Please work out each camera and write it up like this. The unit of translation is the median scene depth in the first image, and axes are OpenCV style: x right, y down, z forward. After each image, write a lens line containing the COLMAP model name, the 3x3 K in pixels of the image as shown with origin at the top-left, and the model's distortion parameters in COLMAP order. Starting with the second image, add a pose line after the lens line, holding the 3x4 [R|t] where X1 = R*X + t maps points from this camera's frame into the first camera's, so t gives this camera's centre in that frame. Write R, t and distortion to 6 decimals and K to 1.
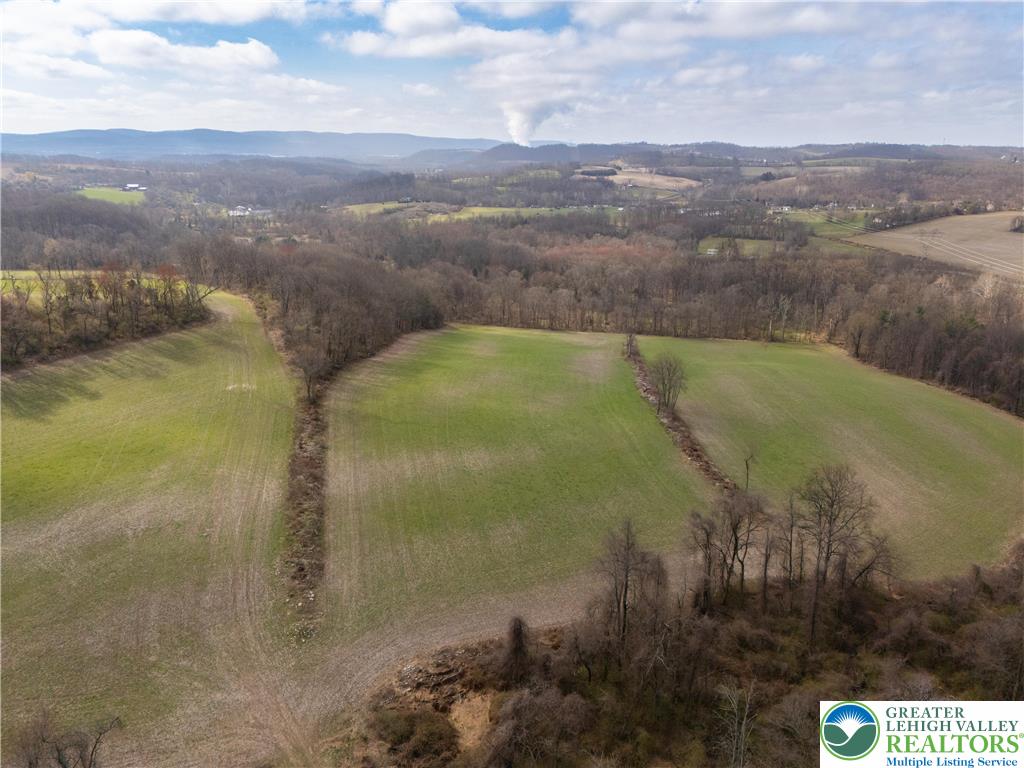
lens RADIAL K [[715.0, 0, 515.6], [0, 715.0, 378.7], [0, 0, 1]] dist [0.049770, -0.029591]
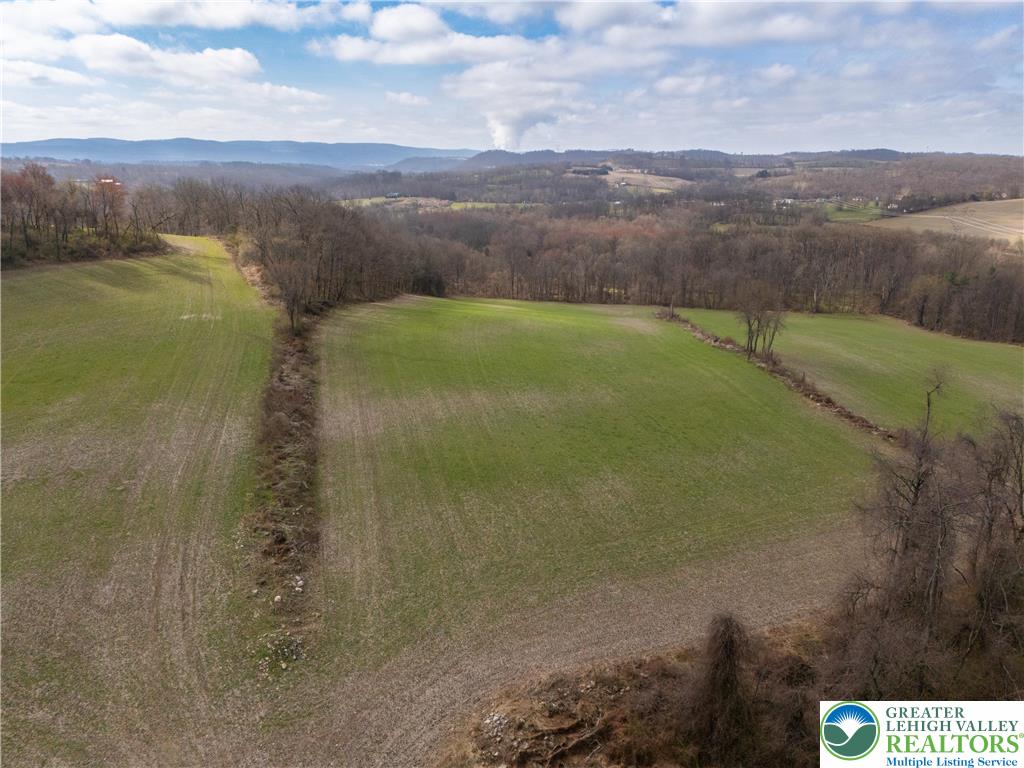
lens RADIAL K [[715.0, 0, 507.9], [0, 715.0, 386.1], [0, 0, 1]] dist [0.049770, -0.029591]
pose [[0.999924, -0.007504, 0.009740, -0.066638], [0.007561, 0.999954, -0.005873, 0.081189], [-0.009695, 0.005947, 0.999935, 0.233558]]
